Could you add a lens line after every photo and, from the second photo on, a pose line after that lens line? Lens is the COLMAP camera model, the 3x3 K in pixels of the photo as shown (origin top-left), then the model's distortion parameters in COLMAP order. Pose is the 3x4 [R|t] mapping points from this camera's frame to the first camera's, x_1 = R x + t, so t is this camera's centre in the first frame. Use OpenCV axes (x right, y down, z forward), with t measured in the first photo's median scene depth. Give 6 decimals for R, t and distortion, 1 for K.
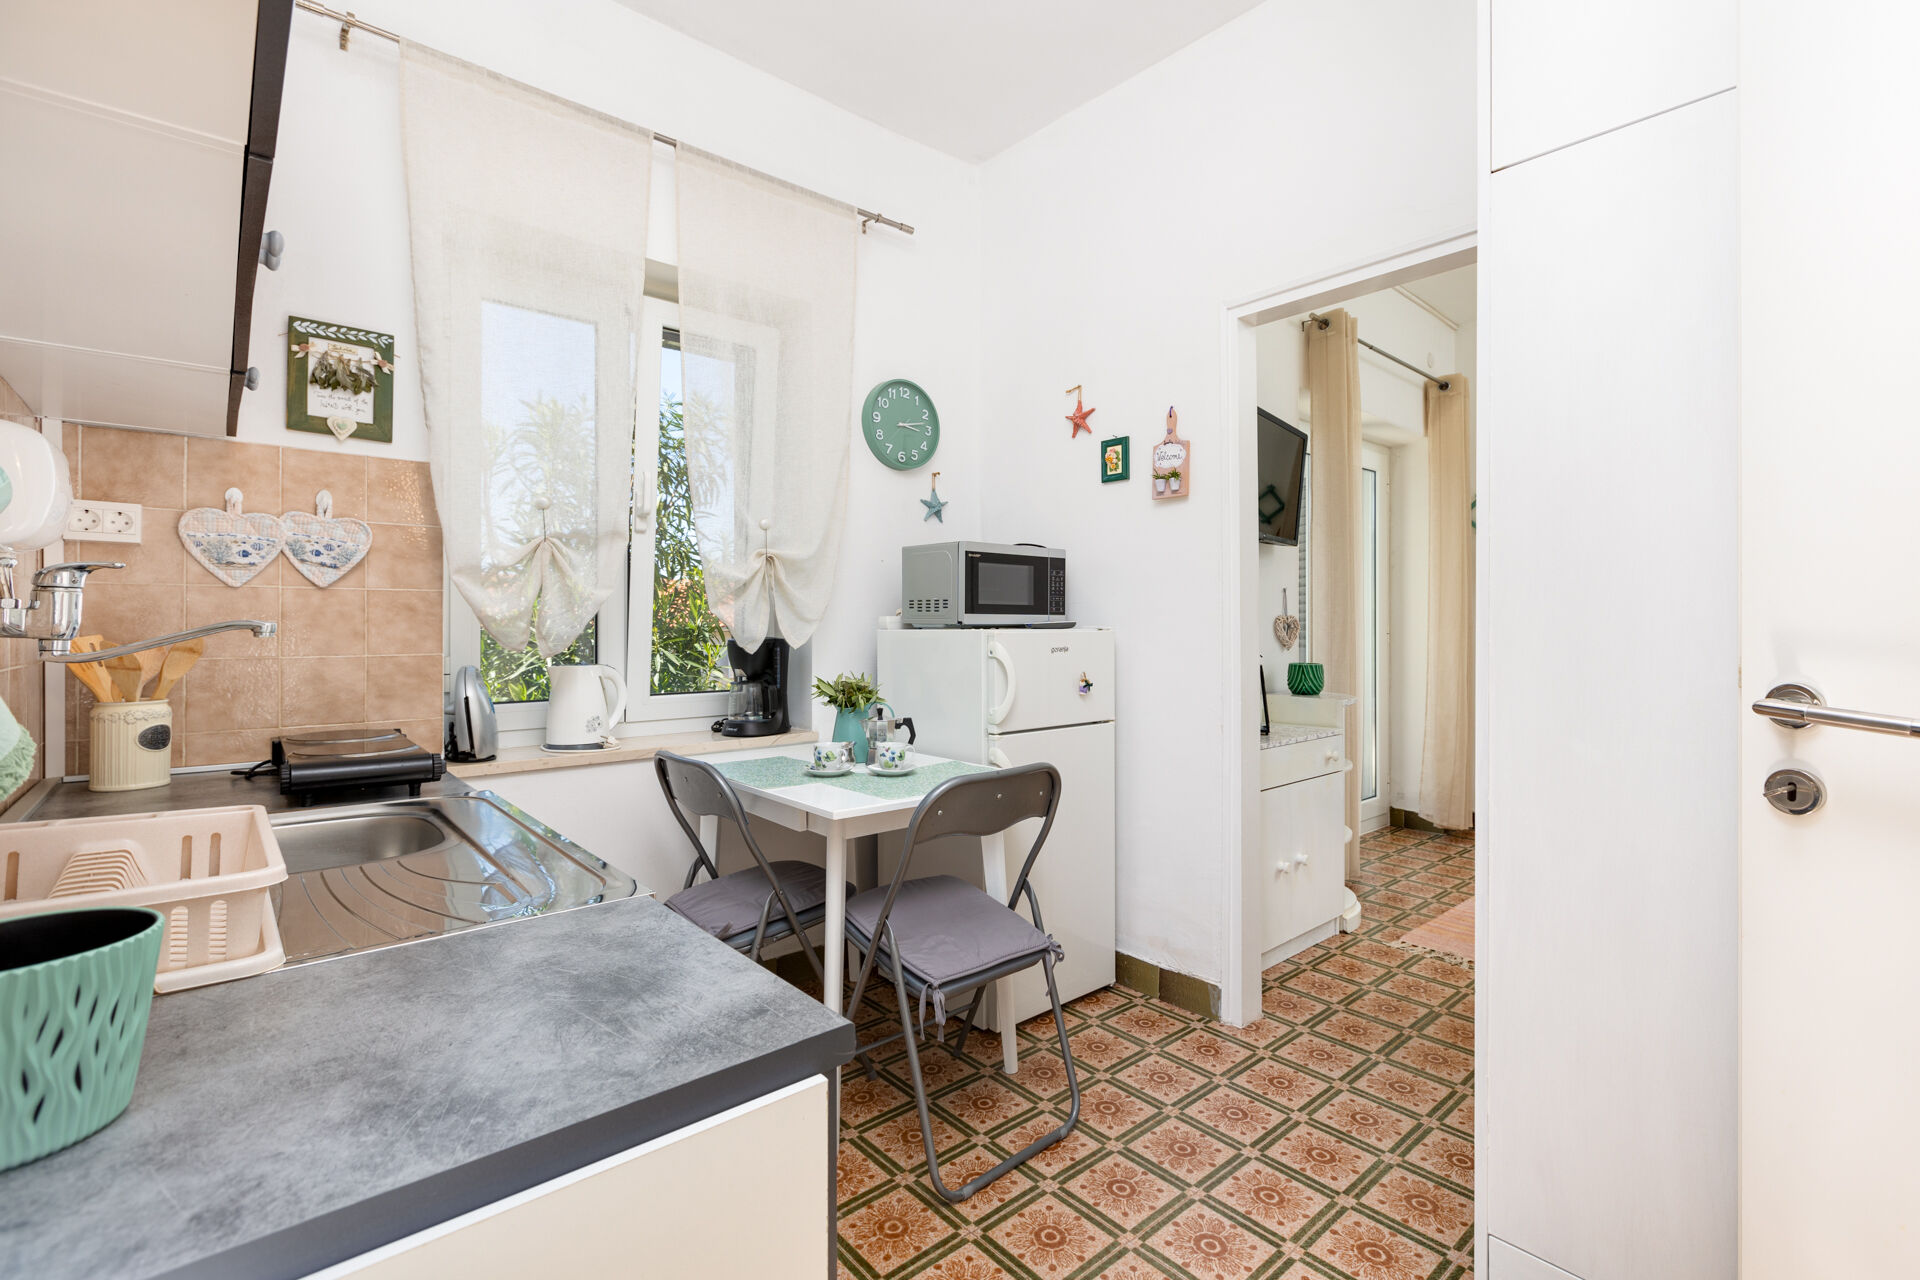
lens RADIAL K [[856.5, 0, 975.3], [0, 856.5, 628.0], [0, 0, 1]] dist [0.003326, -0.002705]
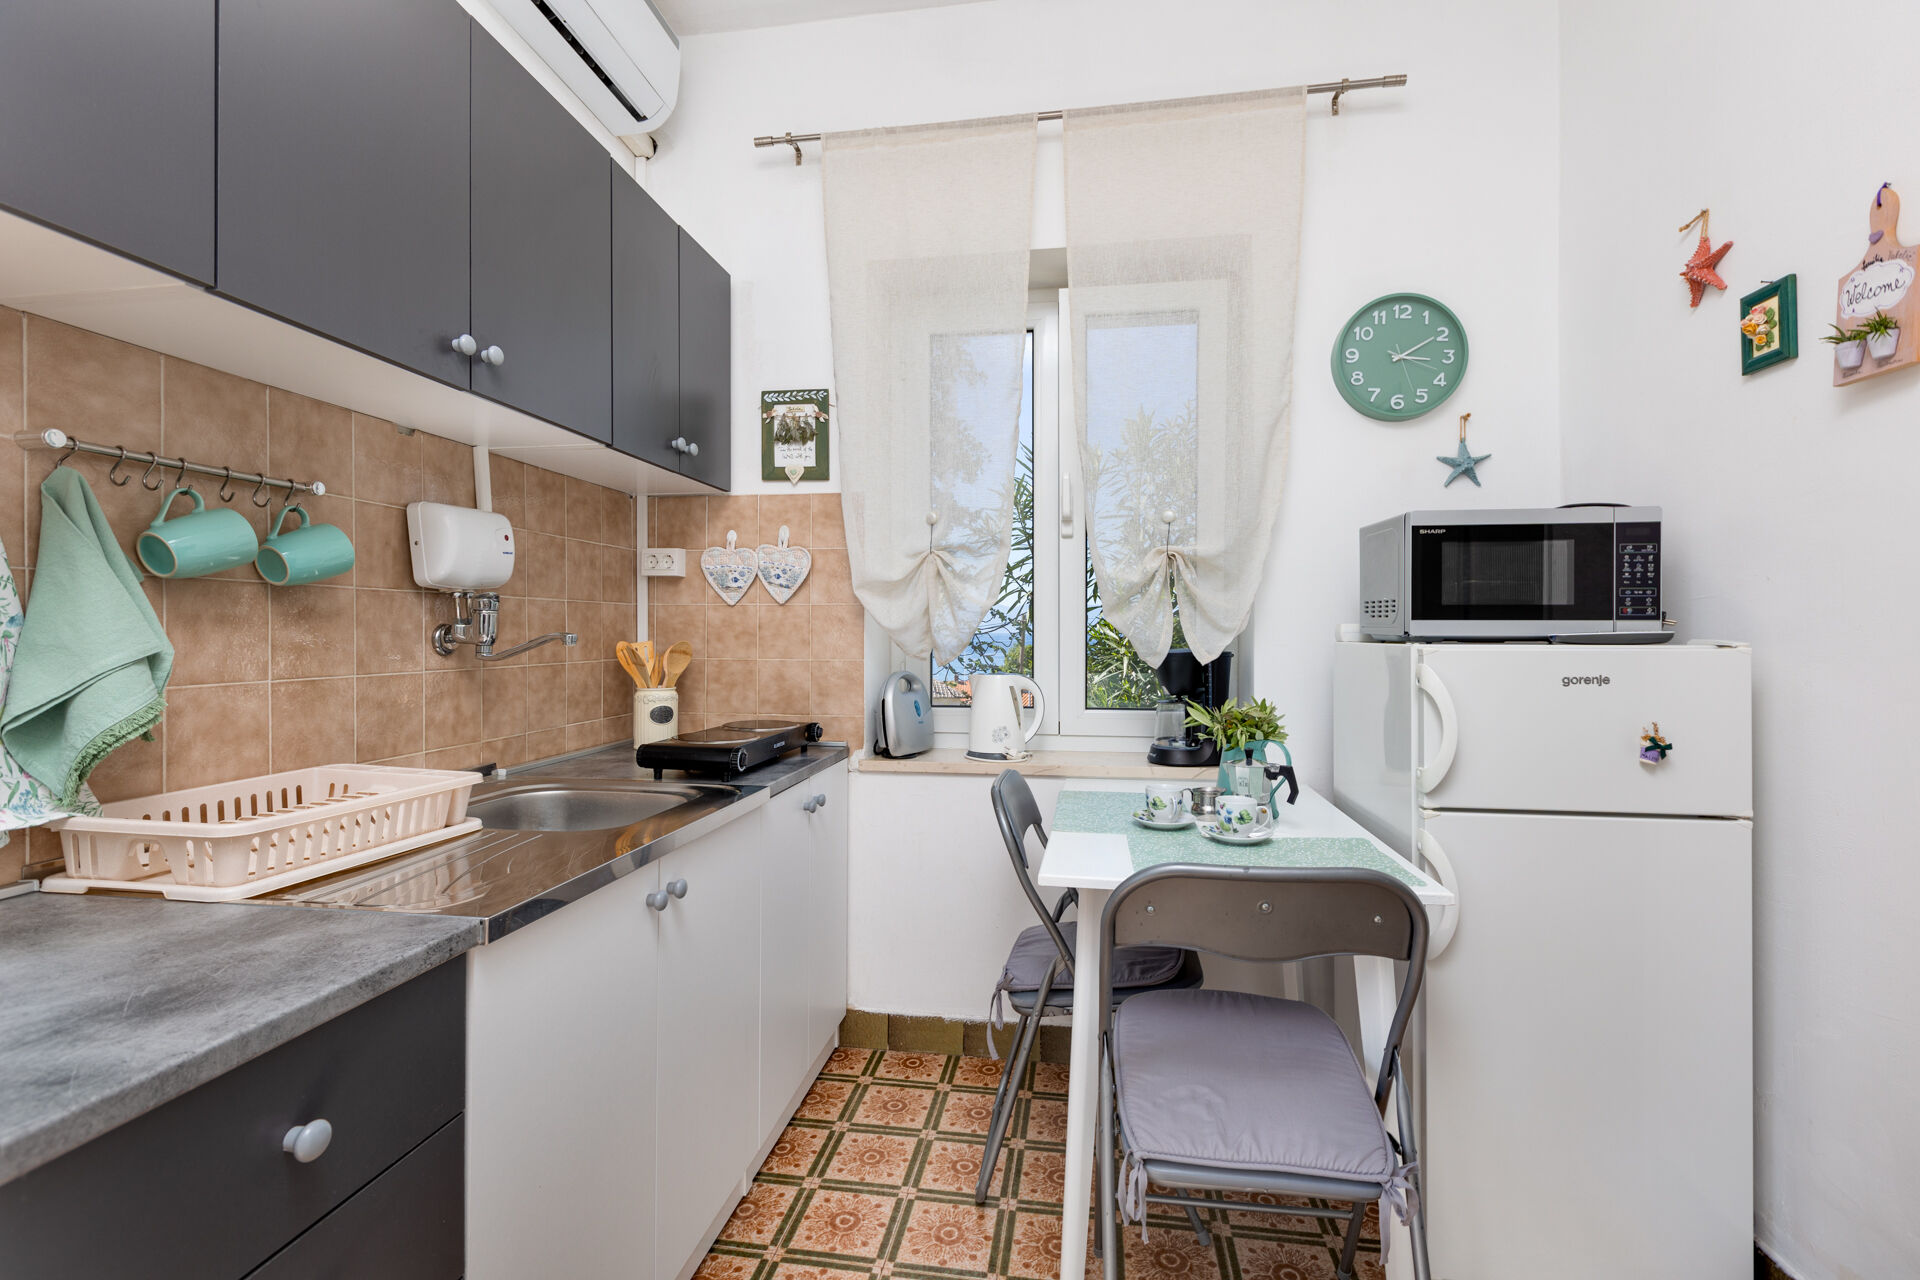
lens RADIAL K [[856.5, 0, 959.6], [0, 856.5, 633.7], [0, 0, 1]] dist [0.003326, -0.002705]
pose [[0.641285, 0.004560, -0.767290, 0.339537], [-0.004446, 0.999988, 0.002227, -0.007849], [0.767290, 0.001983, 0.641297, 0.378626]]
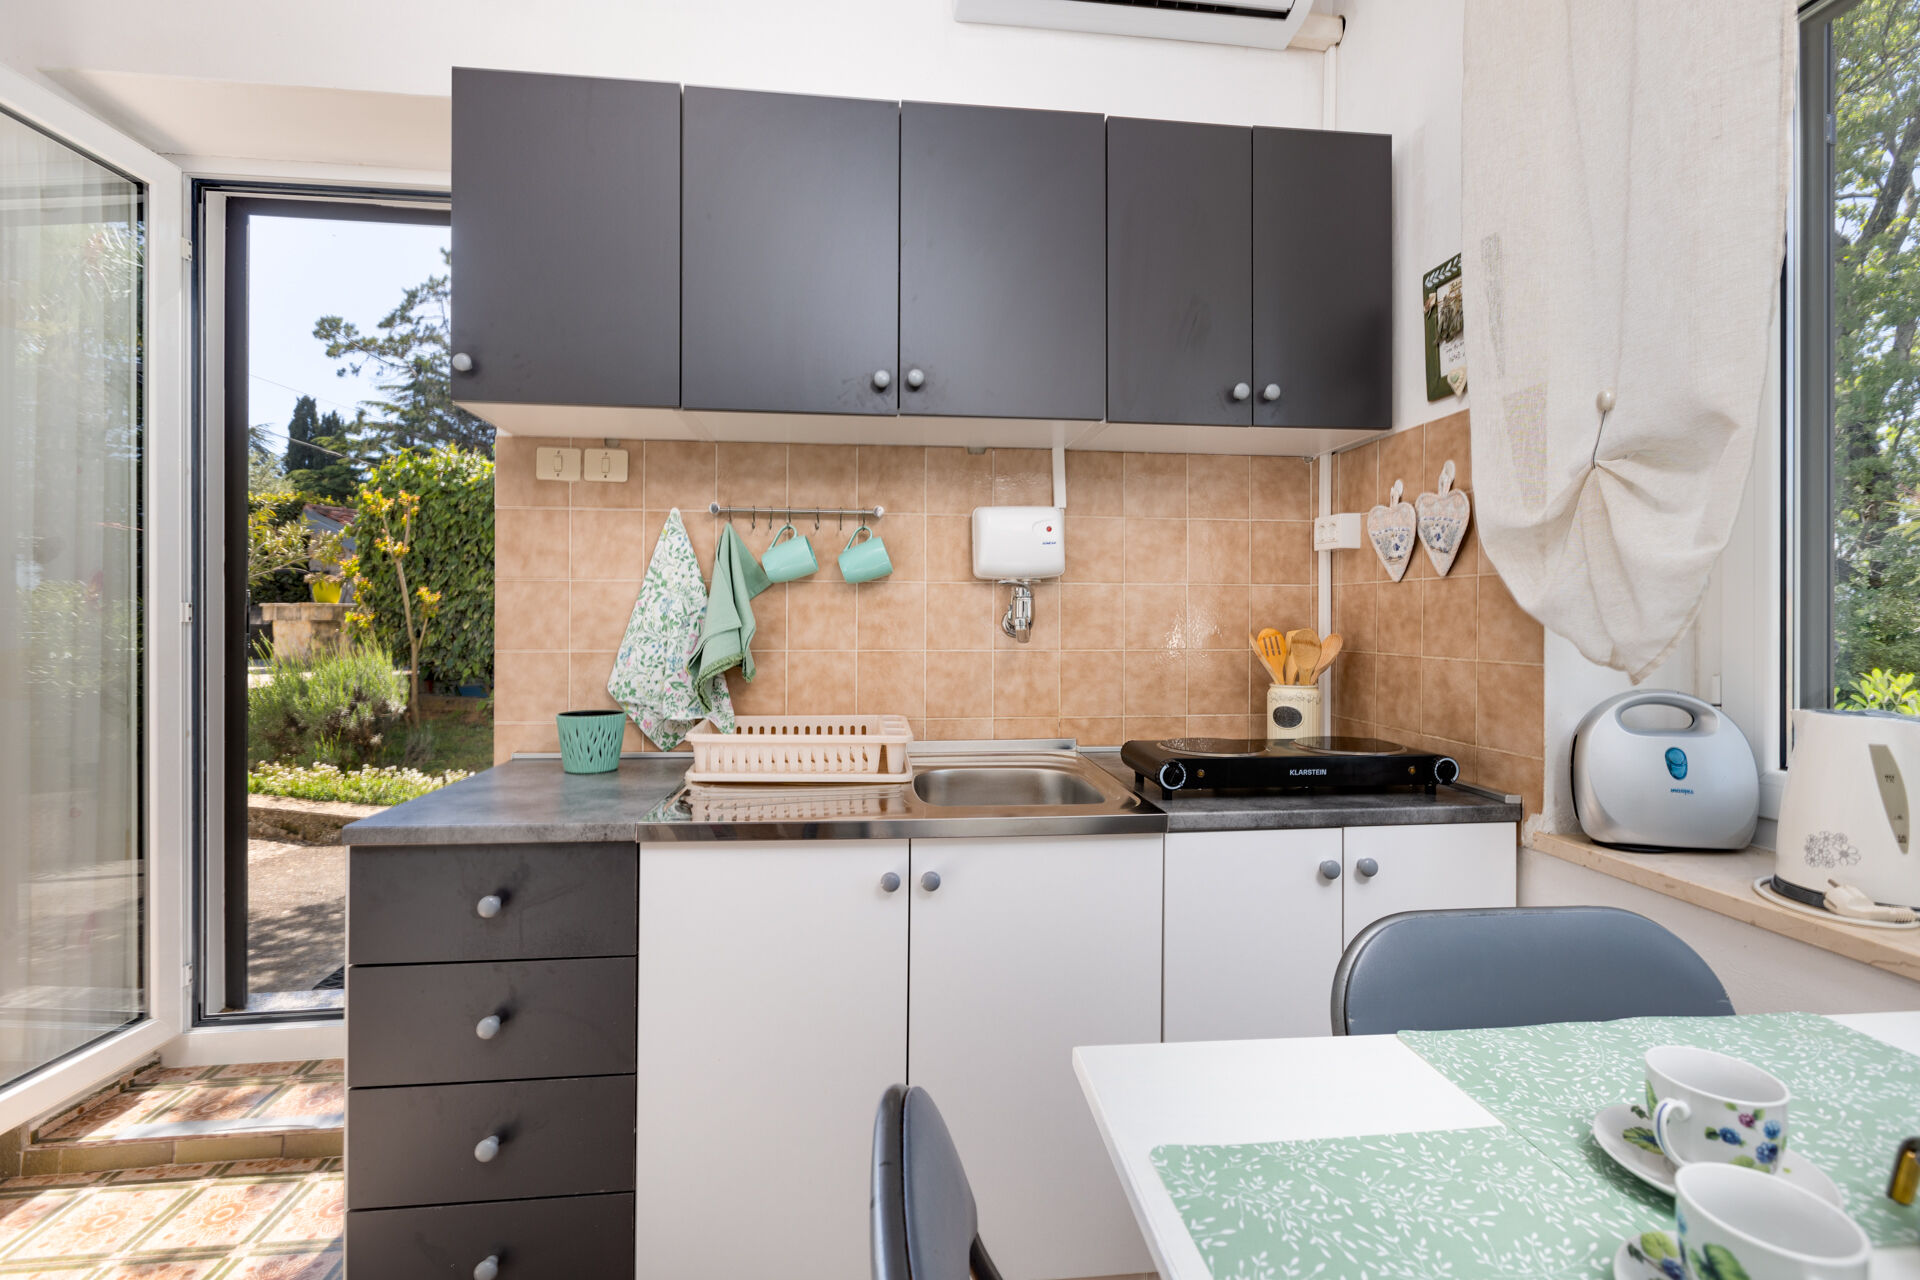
lens RADIAL K [[856.5, 0, 963.5], [0, 856.5, 621.6], [0, 0, 1]] dist [0.003326, -0.002705]
pose [[-0.580507, 0.000380, -0.814255, 0.193767], [-0.005448, 0.999976, 0.004350, -0.003868], [0.814237, 0.006961, -0.580491, 1.046173]]
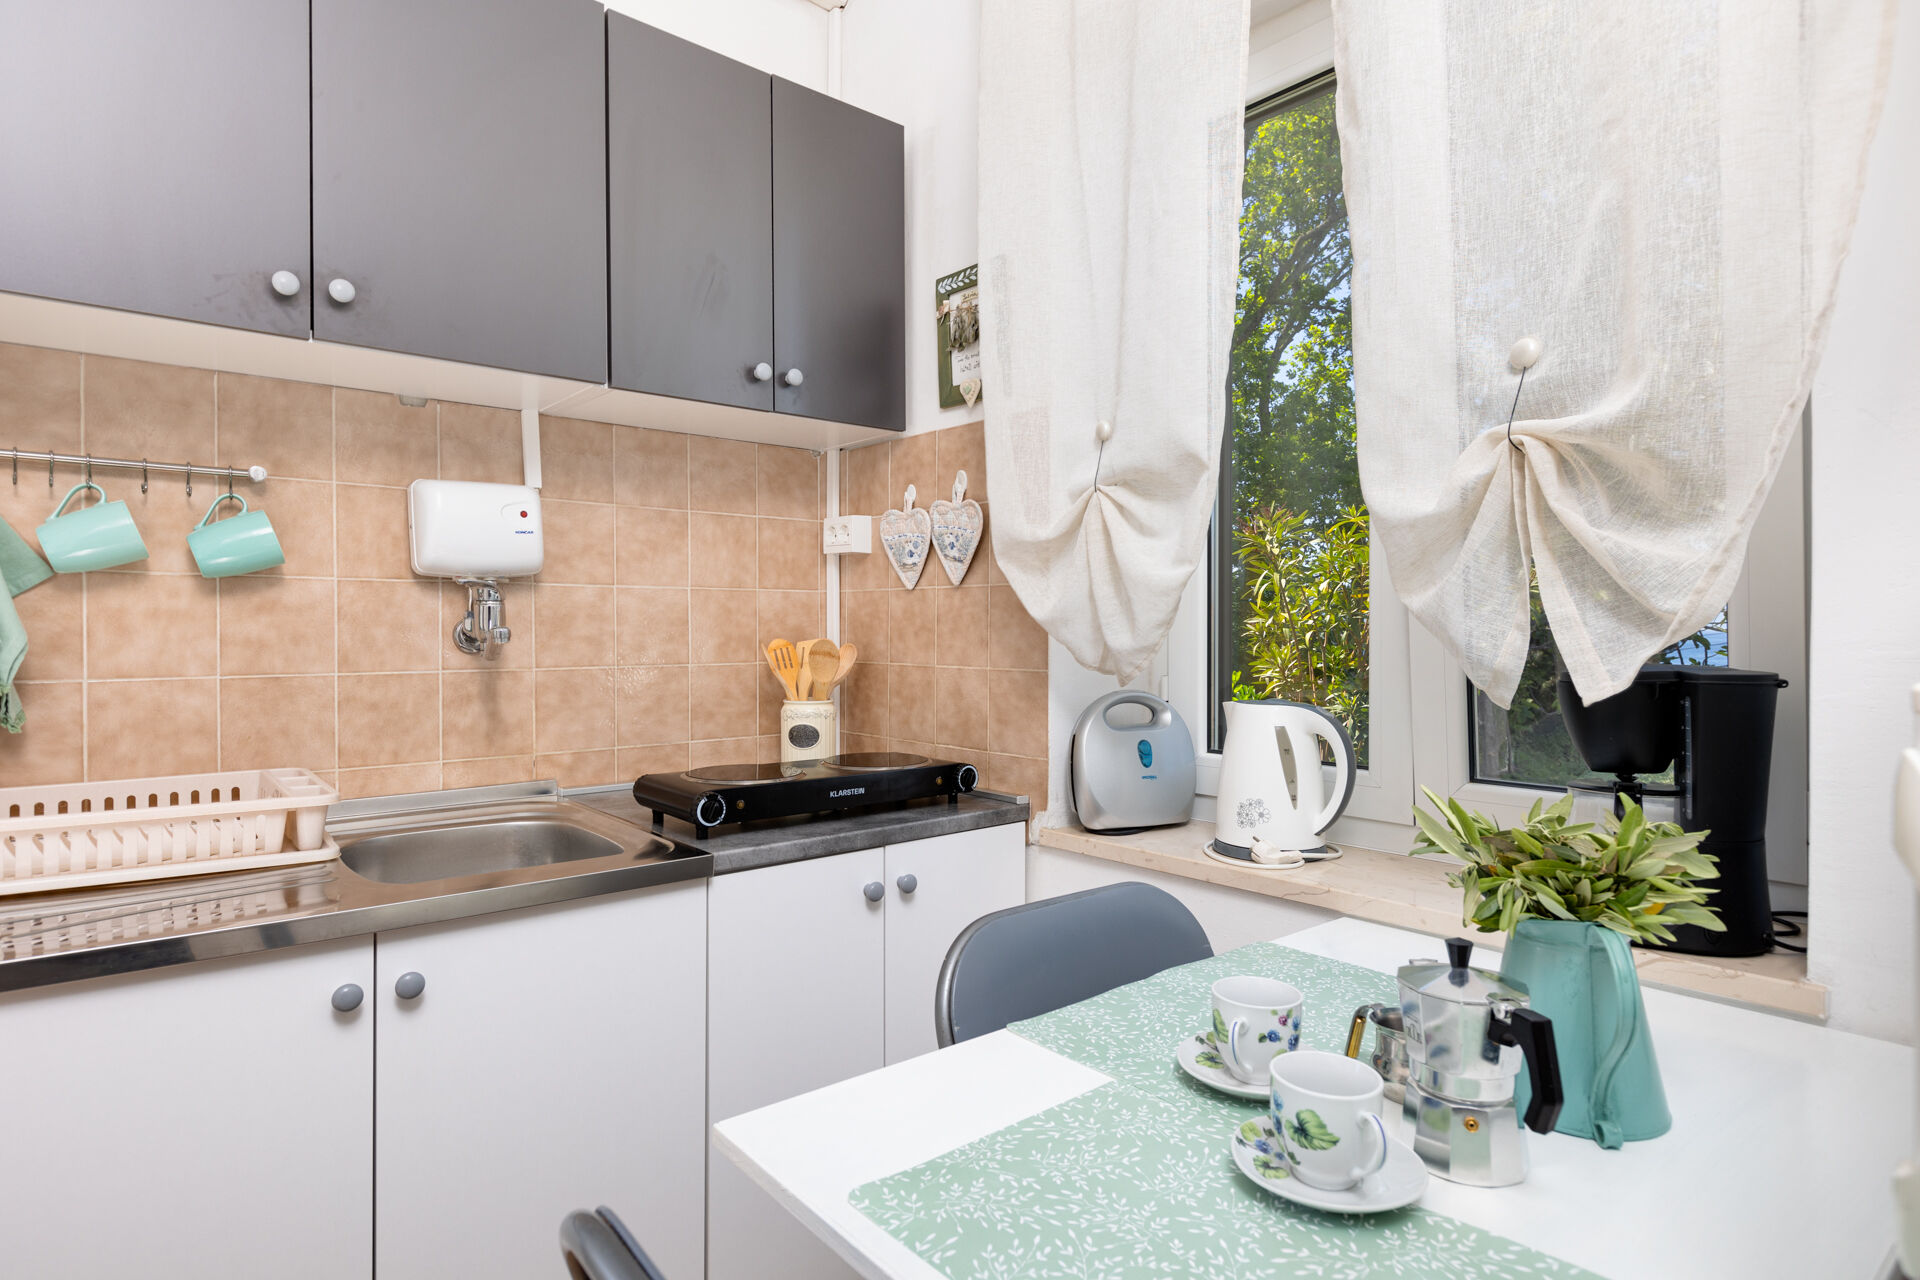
lens RADIAL K [[1033.1, 0, 958.0], [0, 1033.1, 642.6], [0, 0, 1]] dist [-0.001001, 0.001326]
pose [[-0.022370, 0.014208, -0.999649, 0.249580], [-0.002815, 0.999894, 0.014275, -0.005375], [0.999746, 0.003134, -0.022328, 0.968609]]
